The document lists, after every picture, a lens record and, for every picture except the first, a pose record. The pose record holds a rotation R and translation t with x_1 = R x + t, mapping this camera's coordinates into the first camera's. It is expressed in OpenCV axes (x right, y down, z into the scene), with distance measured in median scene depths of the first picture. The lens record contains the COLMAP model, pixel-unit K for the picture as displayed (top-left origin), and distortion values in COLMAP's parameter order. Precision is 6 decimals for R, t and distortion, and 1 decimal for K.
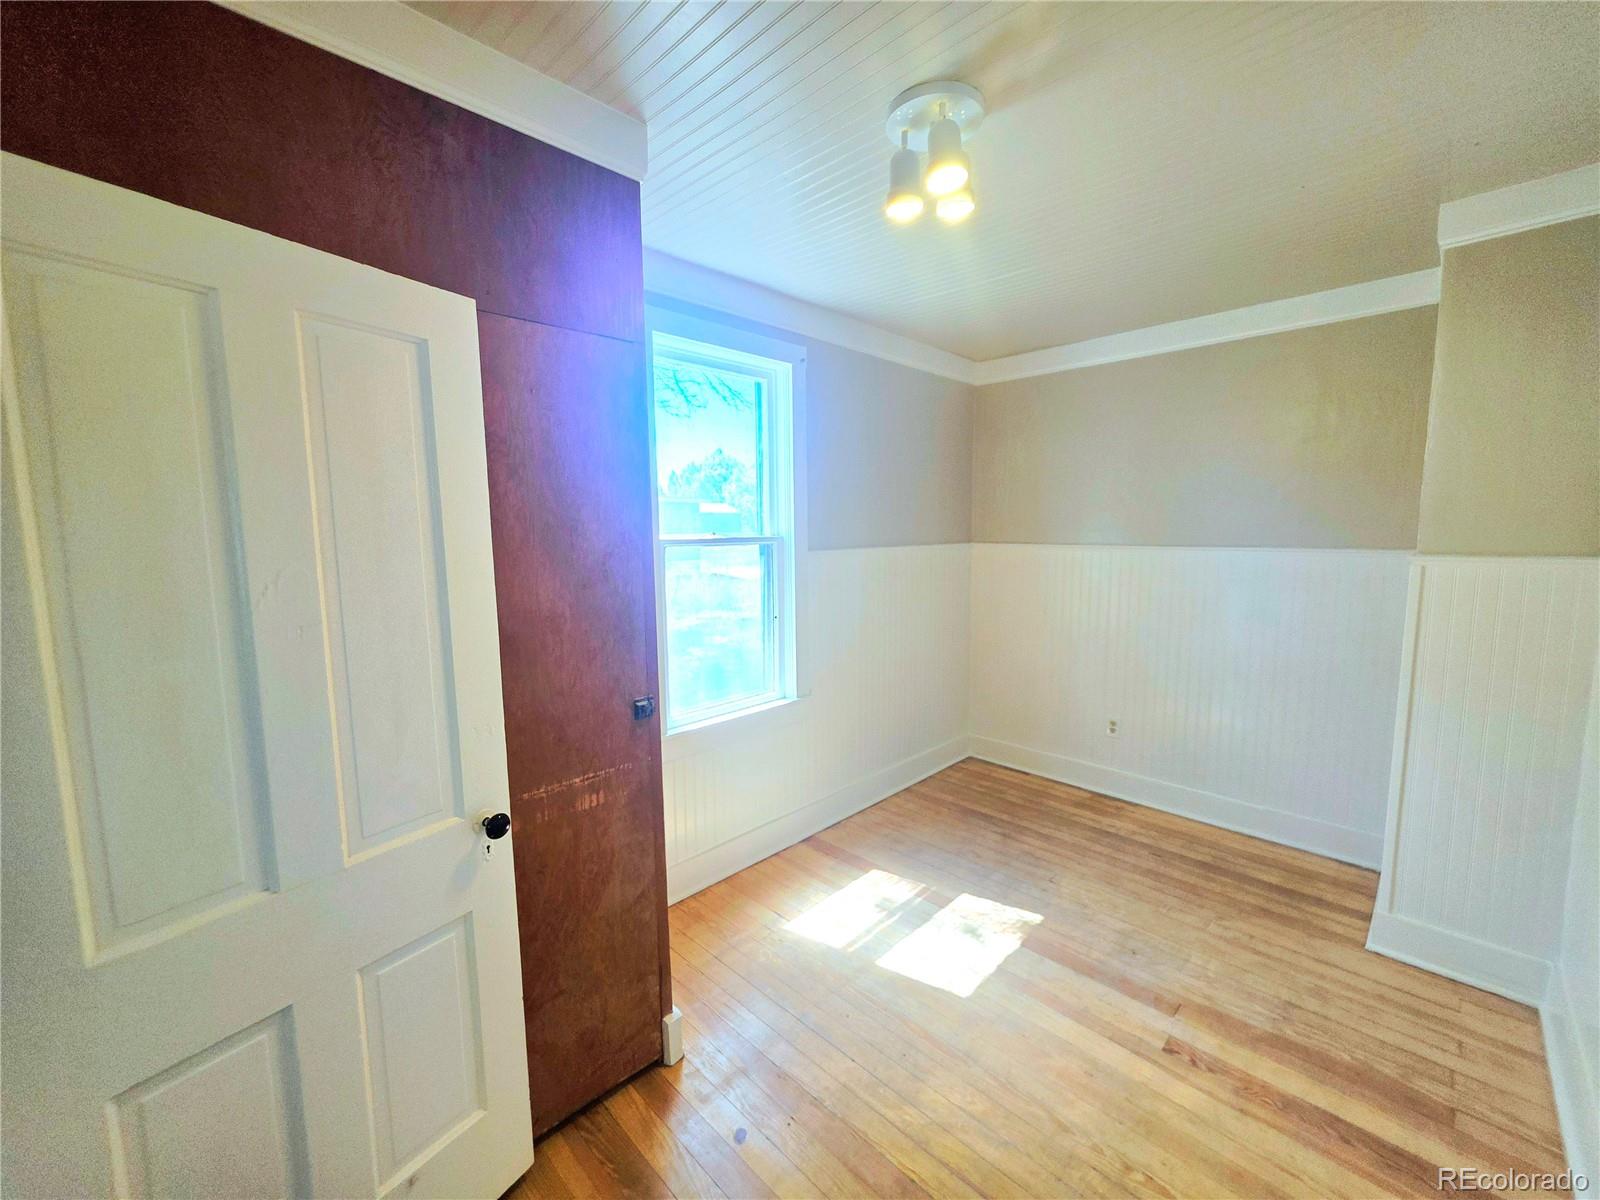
lens RADIAL K [[646.4, 0, 793.3], [0, 646.4, 601.7], [0, 0, 1]] dist [0.000641, -0.000202]
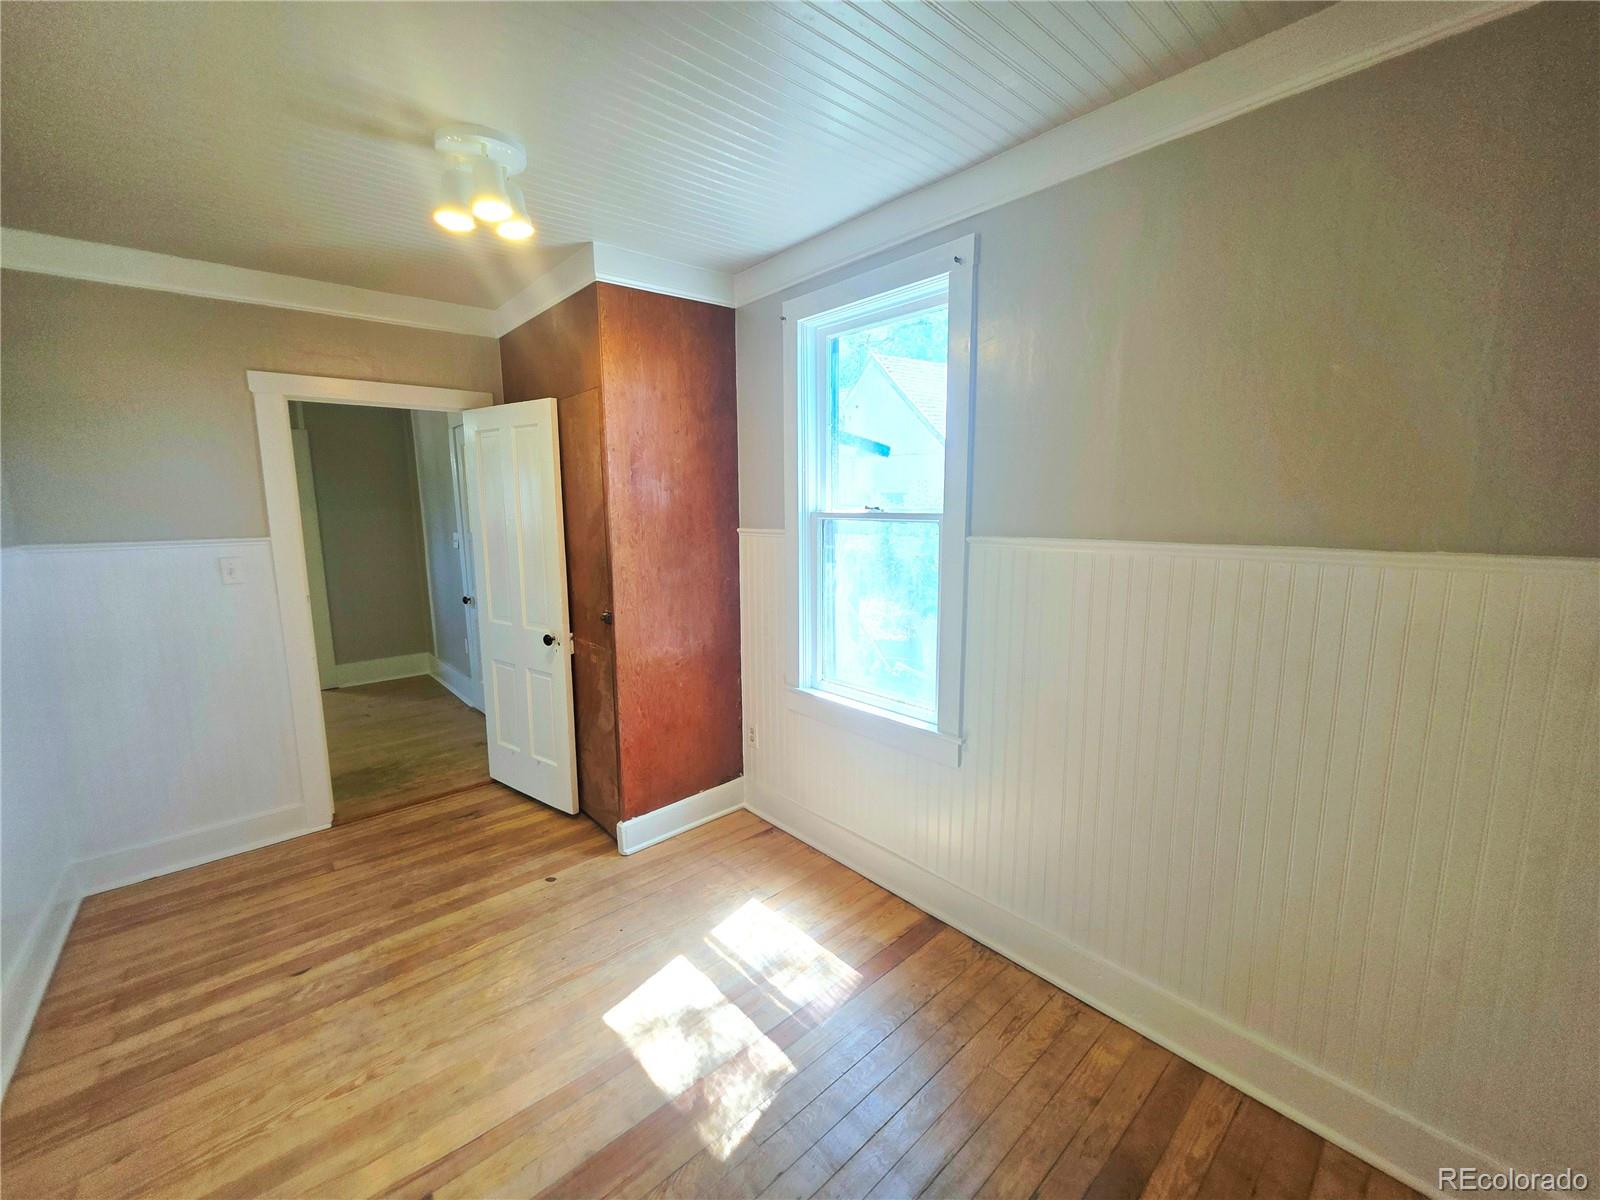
lens RADIAL K [[646.4, 0, 793.3], [0, 646.4, 601.7], [0, 0, 1]] dist [0.000641, -0.000202]
pose [[-0.064725, 0.165086, -0.984153, 1.074629], [-0.100685, 0.980108, 0.171029, -0.160836], [0.992811, 0.110160, -0.046816, 1.256866]]
